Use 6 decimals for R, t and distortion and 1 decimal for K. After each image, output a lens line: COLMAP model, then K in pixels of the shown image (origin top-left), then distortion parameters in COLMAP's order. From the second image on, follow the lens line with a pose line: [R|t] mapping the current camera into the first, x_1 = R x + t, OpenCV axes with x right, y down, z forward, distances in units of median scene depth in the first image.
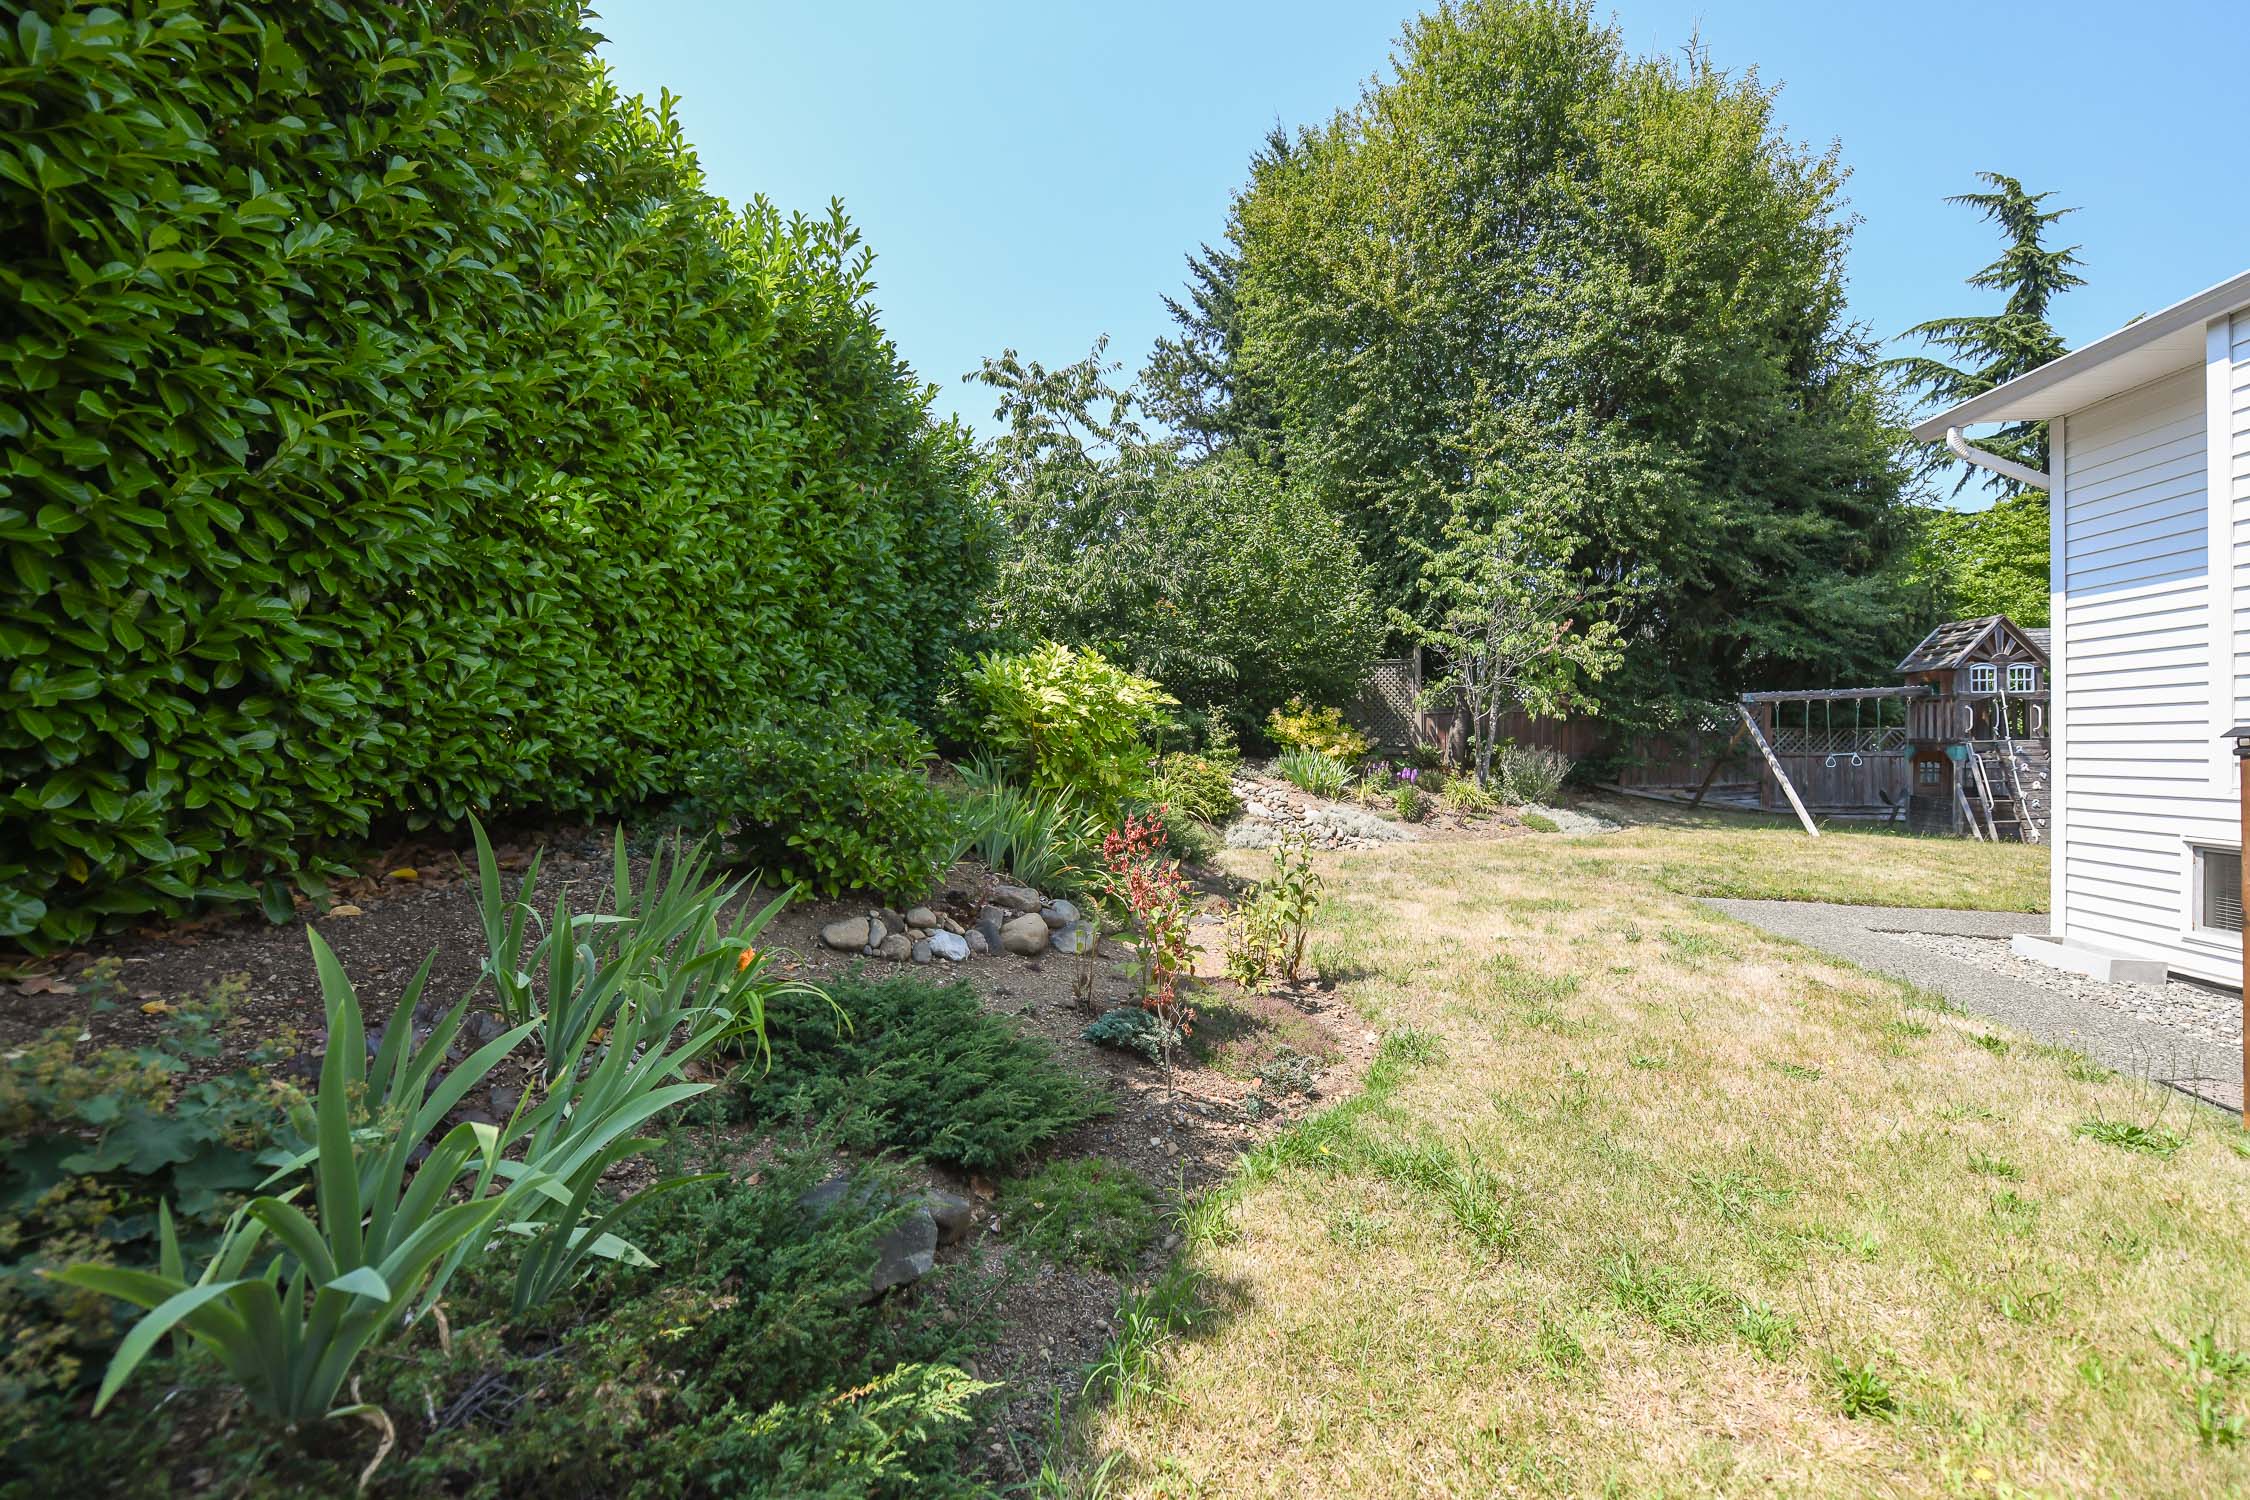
lens RADIAL K [[931.6, 0, 1176.5], [0, 931.6, 759.1], [0, 0, 1]] dist [-0.011037, -0.001497]
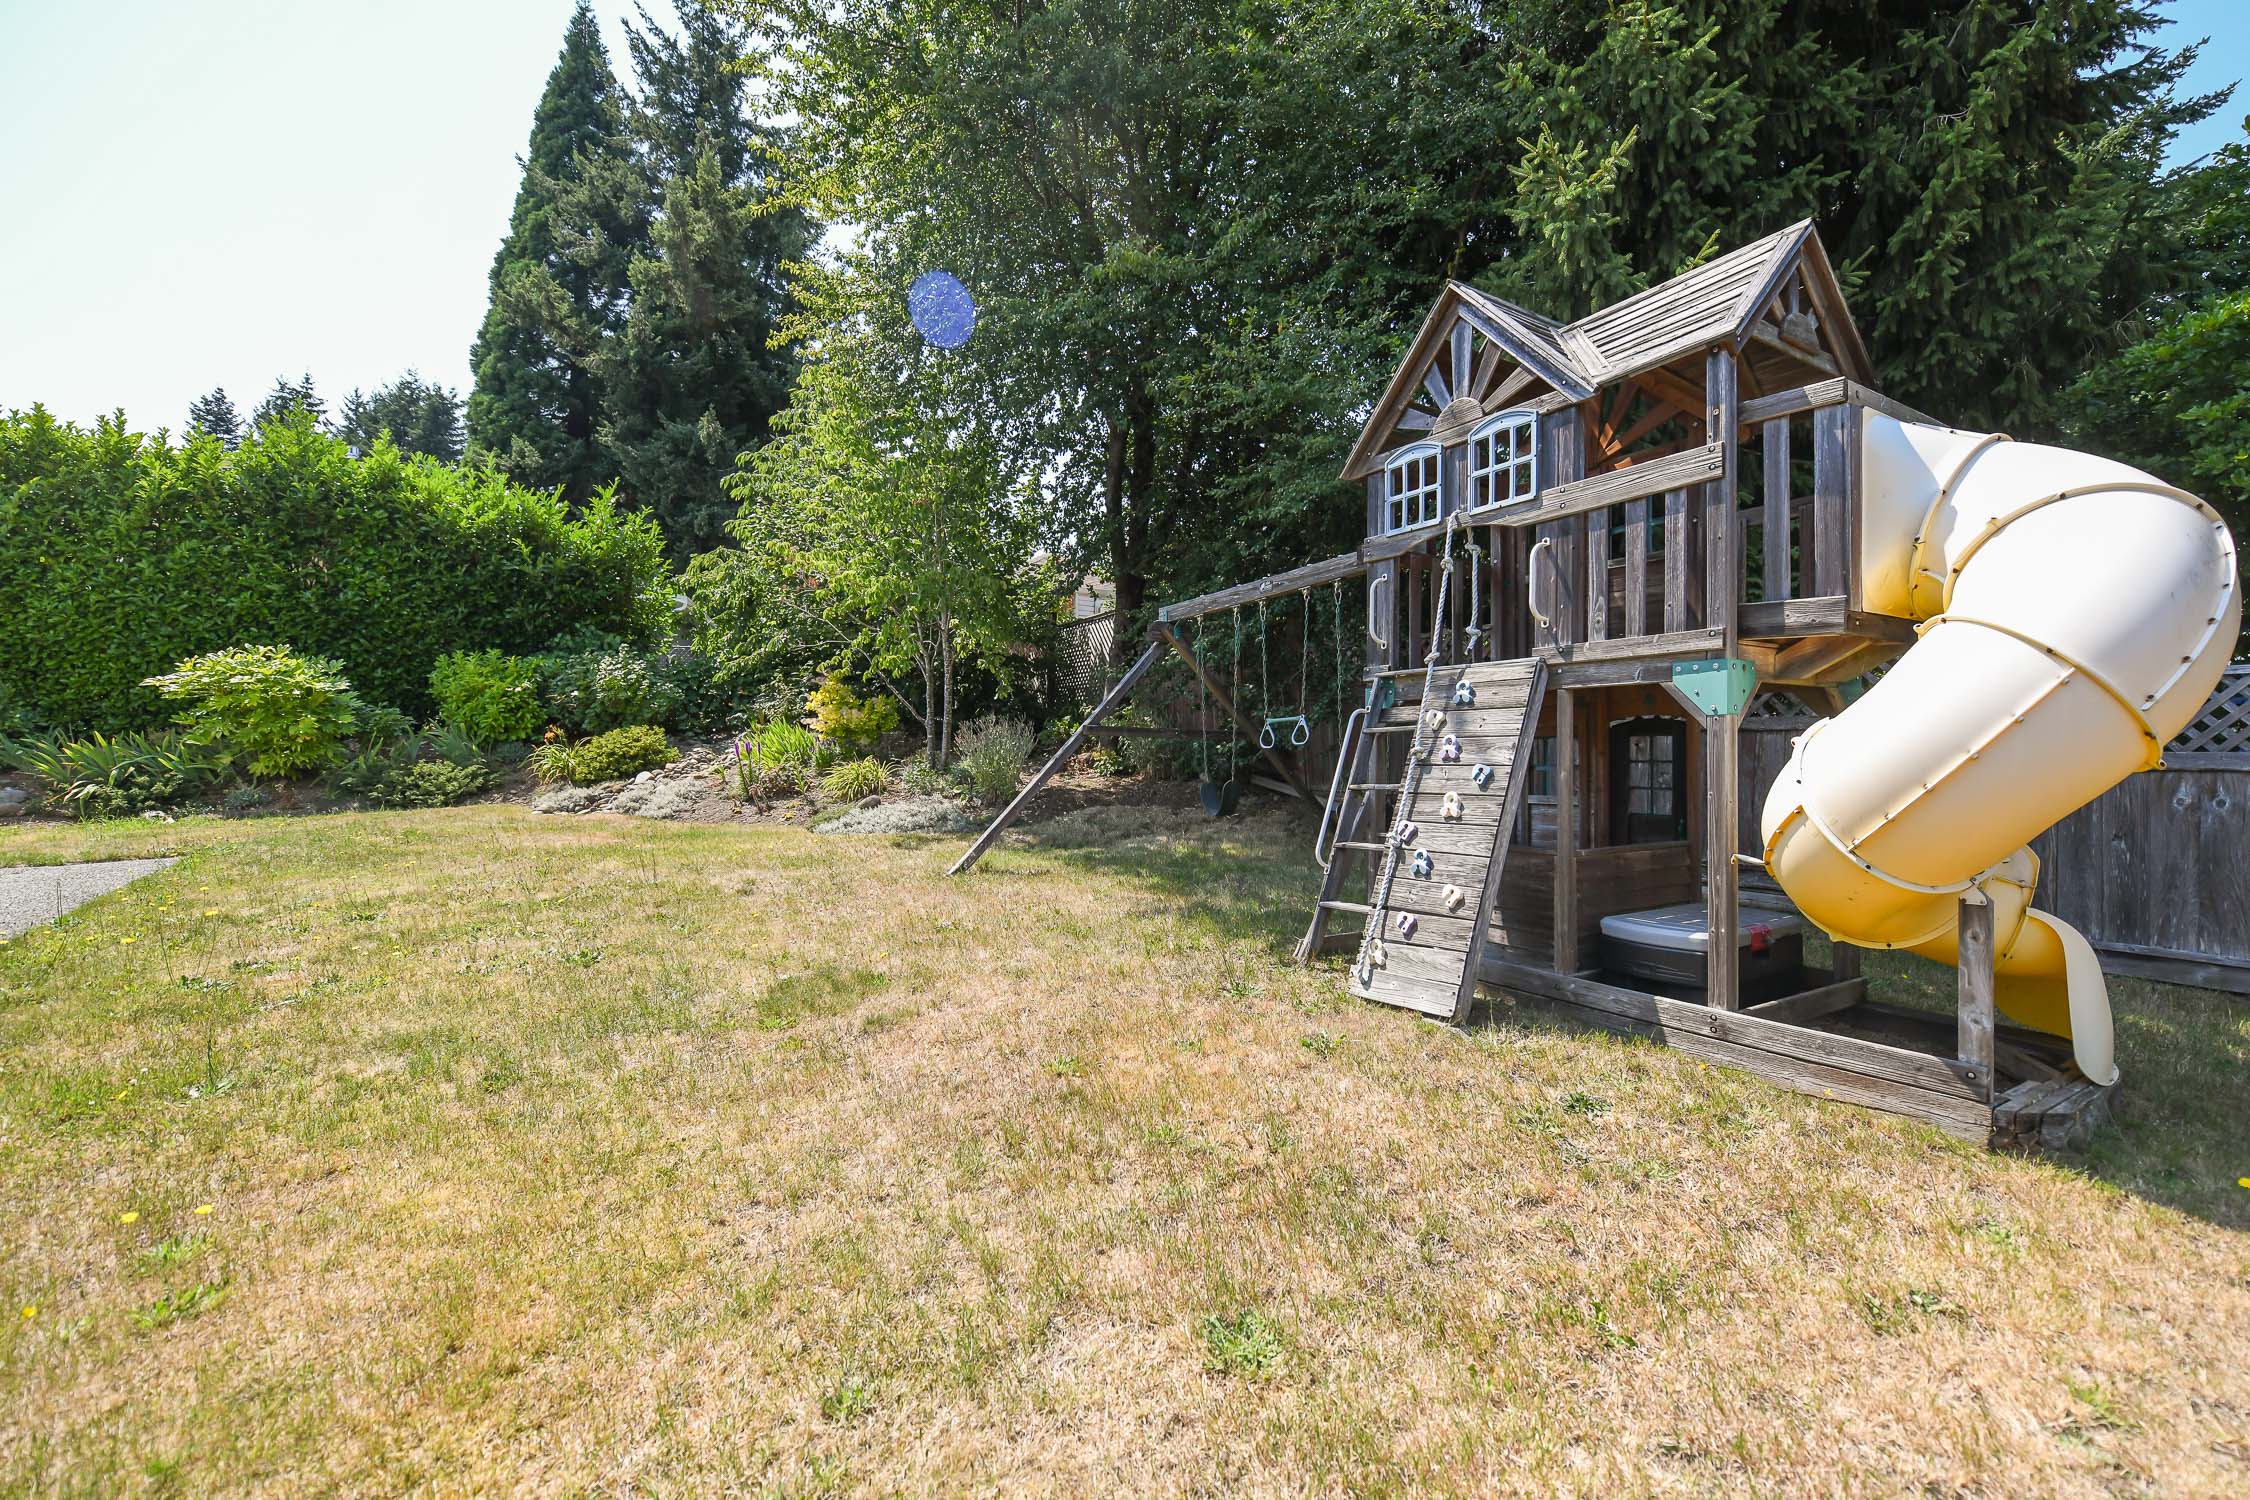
lens RADIAL K [[955.9, 0, 1130.3], [0, 955.9, 747.5], [0, 0, 1]] dist [-0.008942, -0.002054]
pose [[0.552289, 0.006220, -0.833630, 1.133349], [-0.021286, 0.999751, -0.006643, 0.013594], [0.833381, 0.021413, 0.552284, 0.732147]]
